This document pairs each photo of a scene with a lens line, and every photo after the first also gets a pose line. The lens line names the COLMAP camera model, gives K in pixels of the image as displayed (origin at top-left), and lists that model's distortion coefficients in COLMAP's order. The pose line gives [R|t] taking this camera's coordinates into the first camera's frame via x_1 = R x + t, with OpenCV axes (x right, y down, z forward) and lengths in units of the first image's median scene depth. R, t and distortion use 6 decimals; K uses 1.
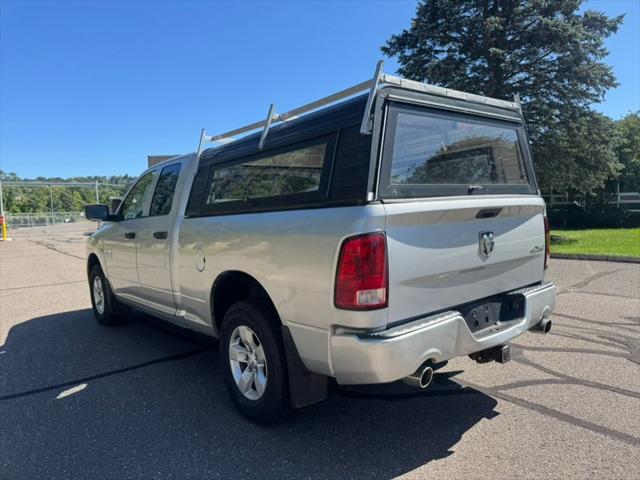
lens RADIAL K [[462.3, 0, 317.7], [0, 462.3, 233.8], [0, 0, 1]] dist [0.003215, 0.000447]
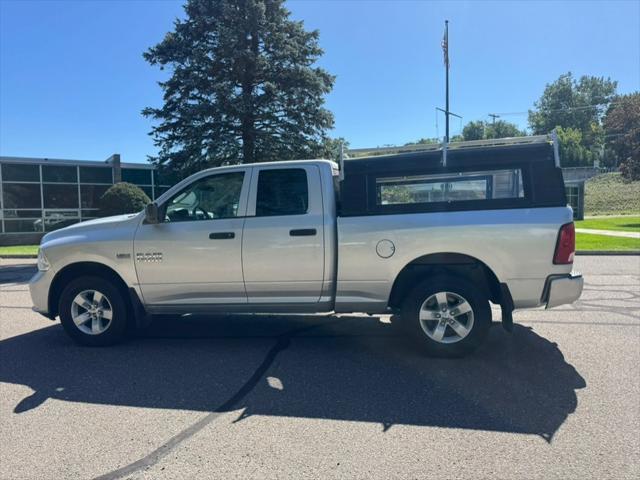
lens RADIAL K [[452.4, 0, 320.8], [0, 452.4, 240.3], [0, 0, 1]] dist [0.057124, -0.068469]
pose [[0.755023, -0.022441, 0.655314, -1.112261], [0.030961, 0.999520, -0.001445, 0.026911], [-0.654967, 0.021380, 0.755355, 0.164622]]
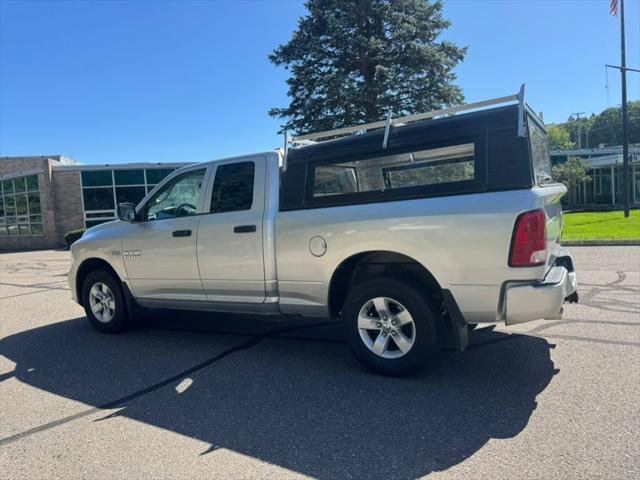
lens RADIAL K [[454.5, 0, 320.4], [0, 454.5, 240.8], [0, 0, 1]] dist [0.051892, -0.065942]
pose [[0.942639, -0.047792, 0.330375, -0.567917], [0.046614, 0.998847, 0.011491, 0.027762], [-0.330543, 0.004568, 0.943780, -0.041262]]
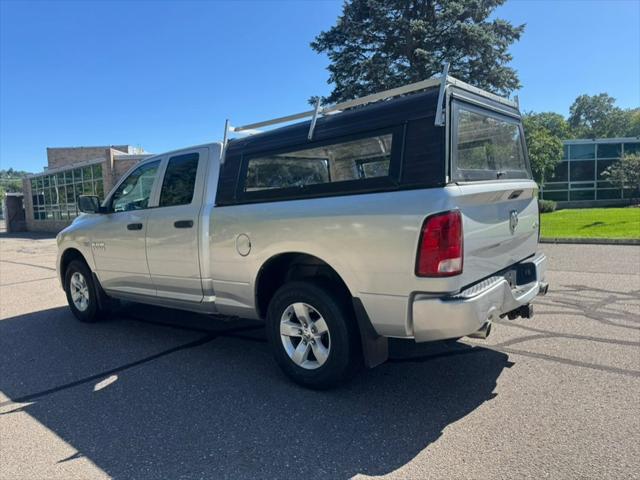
lens RADIAL K [[454.5, 0, 320.4], [0, 454.5, 240.8], [0, 0, 1]] dist [0.051892, -0.065942]
pose [[0.980534, -0.033051, 0.193547, -0.261053], [0.027539, 0.999137, 0.031101, 0.017667], [-0.194407, -0.025166, 0.980598, -0.046354]]
